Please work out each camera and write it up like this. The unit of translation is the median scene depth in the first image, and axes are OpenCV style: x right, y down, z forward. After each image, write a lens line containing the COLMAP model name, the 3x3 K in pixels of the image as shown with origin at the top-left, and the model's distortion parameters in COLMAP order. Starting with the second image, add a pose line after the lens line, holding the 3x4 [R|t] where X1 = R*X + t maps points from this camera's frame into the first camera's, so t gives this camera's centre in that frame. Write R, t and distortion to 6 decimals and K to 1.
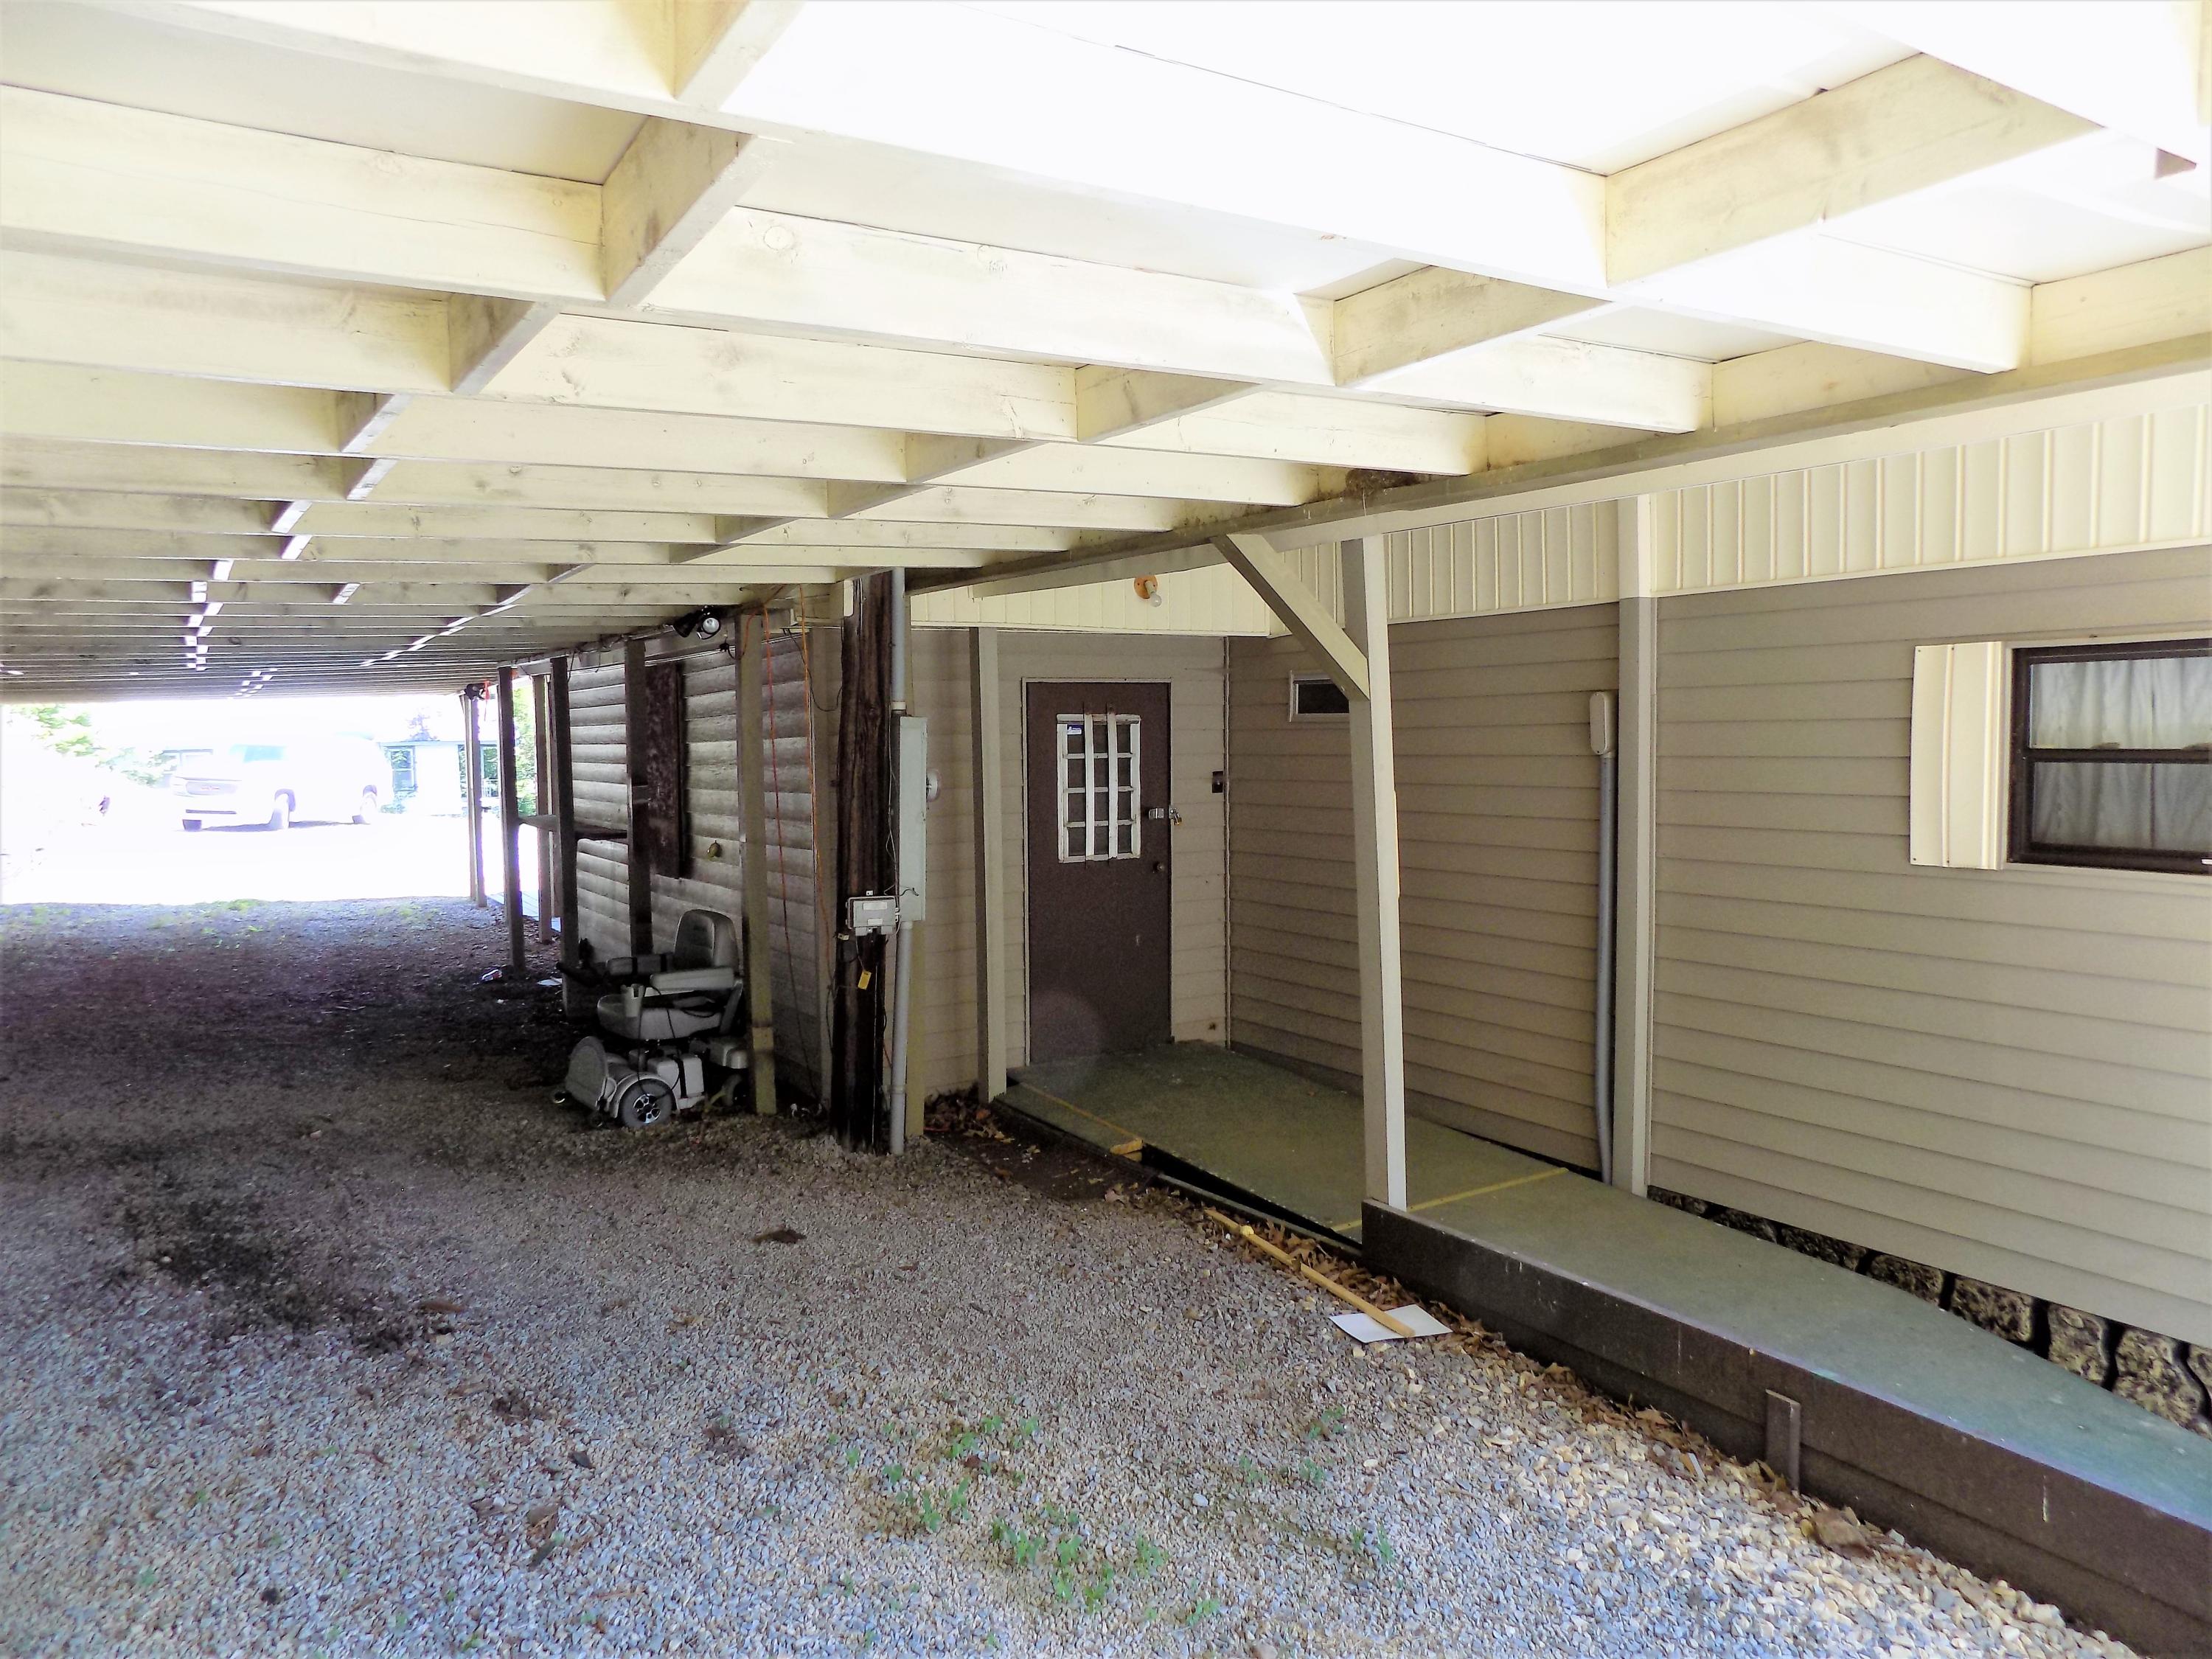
lens RADIAL K [[1484.9, 0, 1108.9], [0, 1484.9, 819.6], [0, 0, 1]] dist [-0.074704, 0.078963]
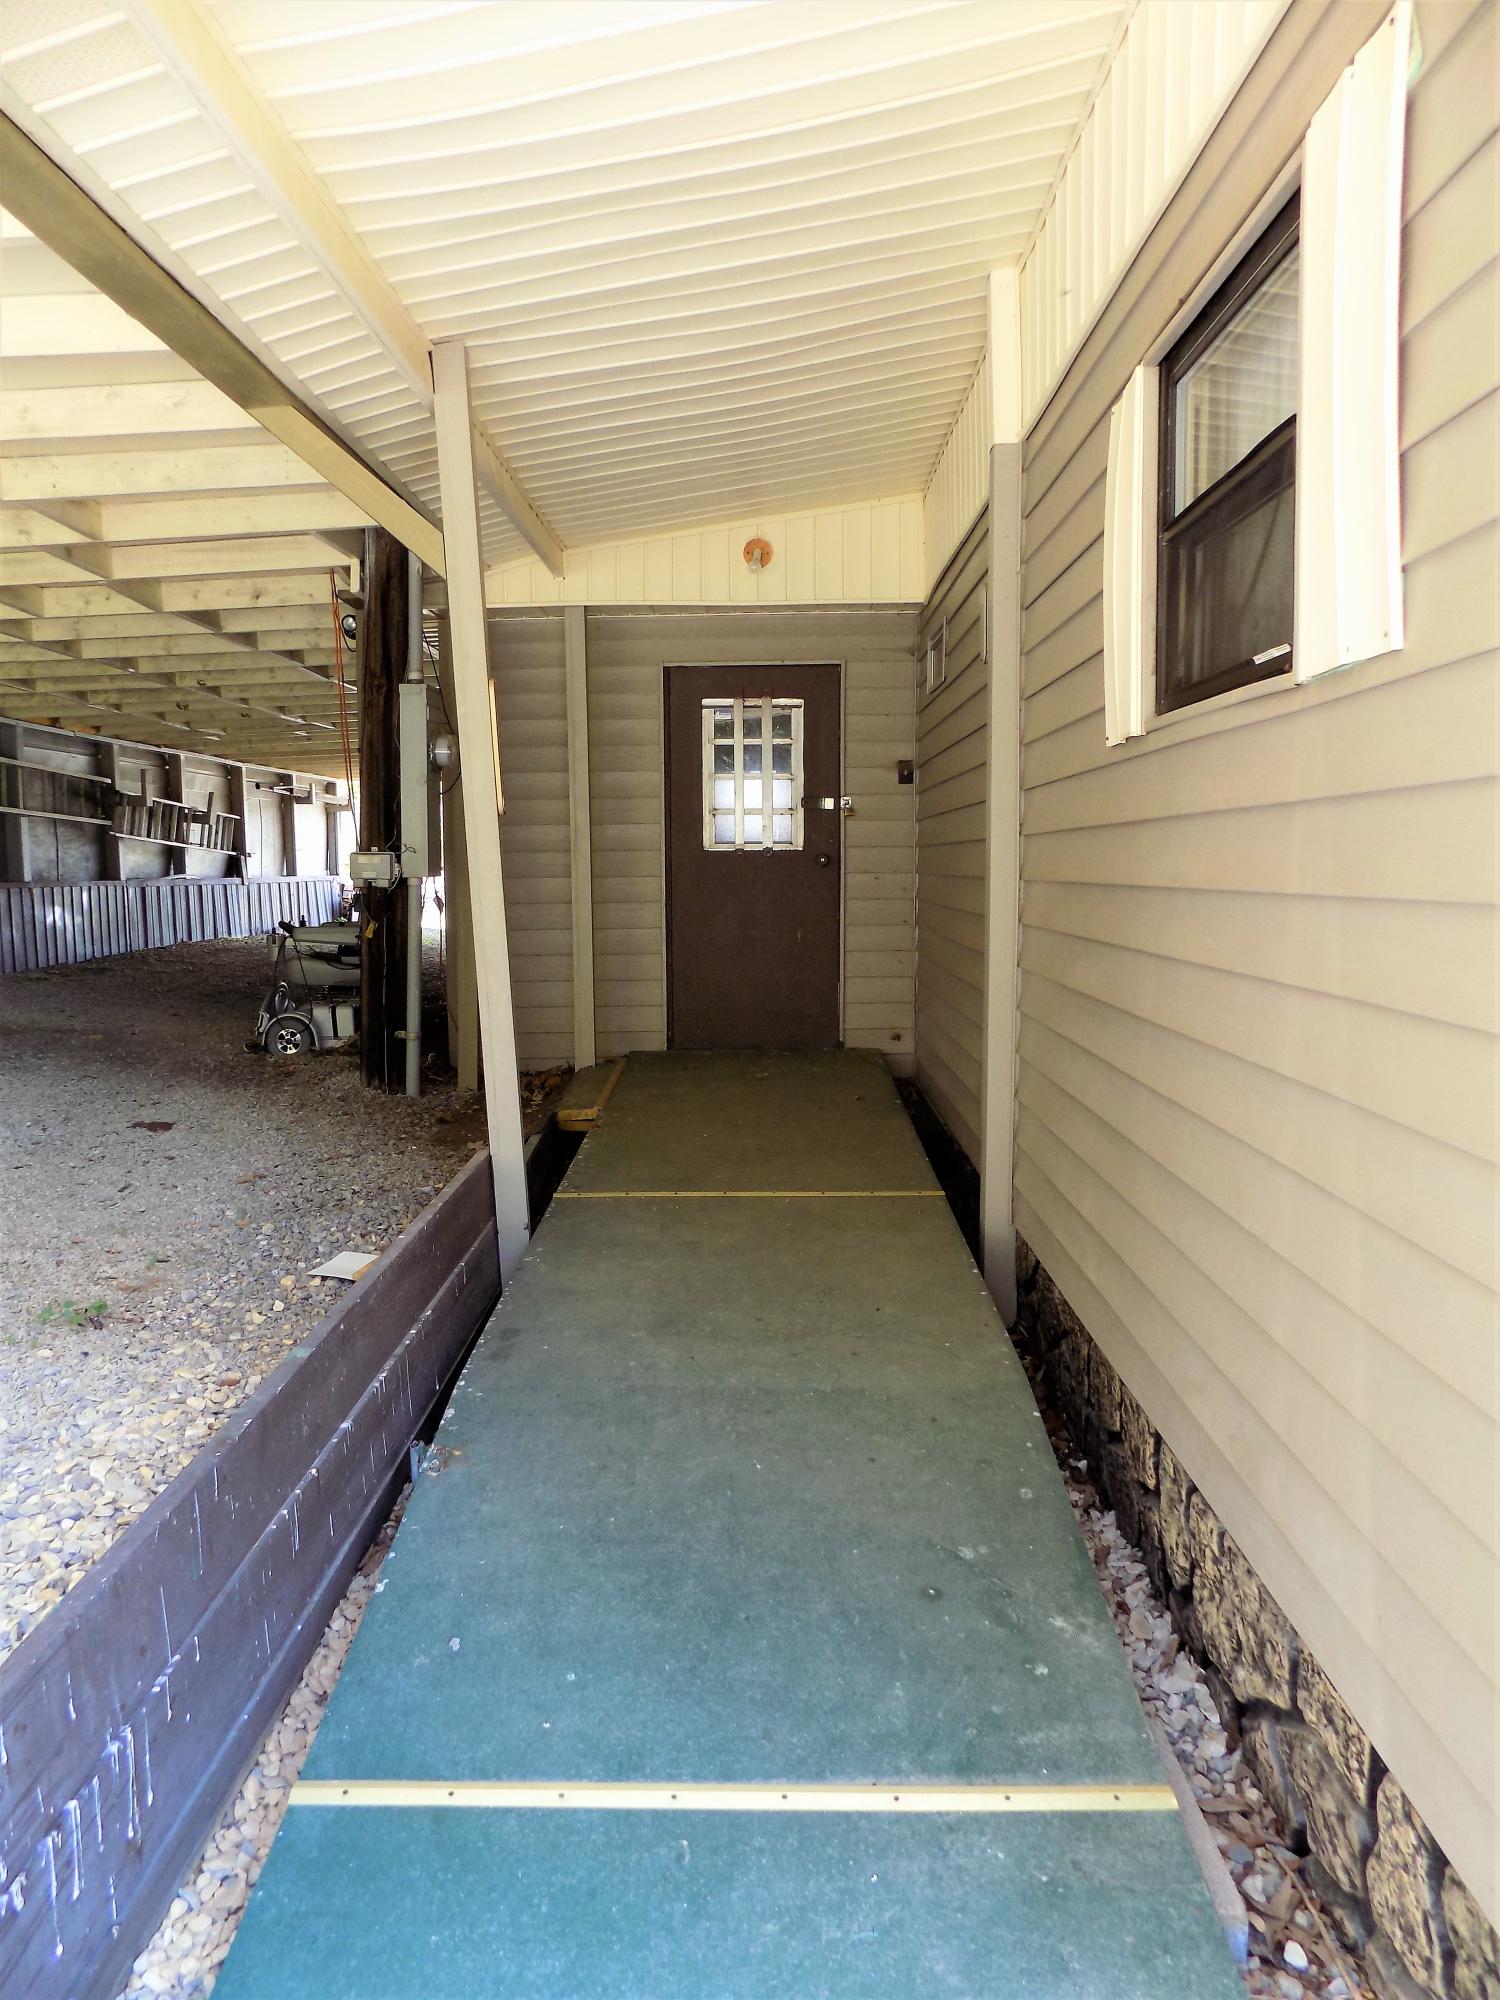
lens RADIAL K [[1342.6, 0, 750.0], [0, 1342.6, 1000.0], [0, 0, 1]] dist [-0.074704, 0.078963]
pose [[0.833042, 0.058809, -0.550075, 0.493385], [-0.031453, 0.997760, 0.059037, 0.075391], [0.552315, -0.031878, 0.833026, 0.268780]]
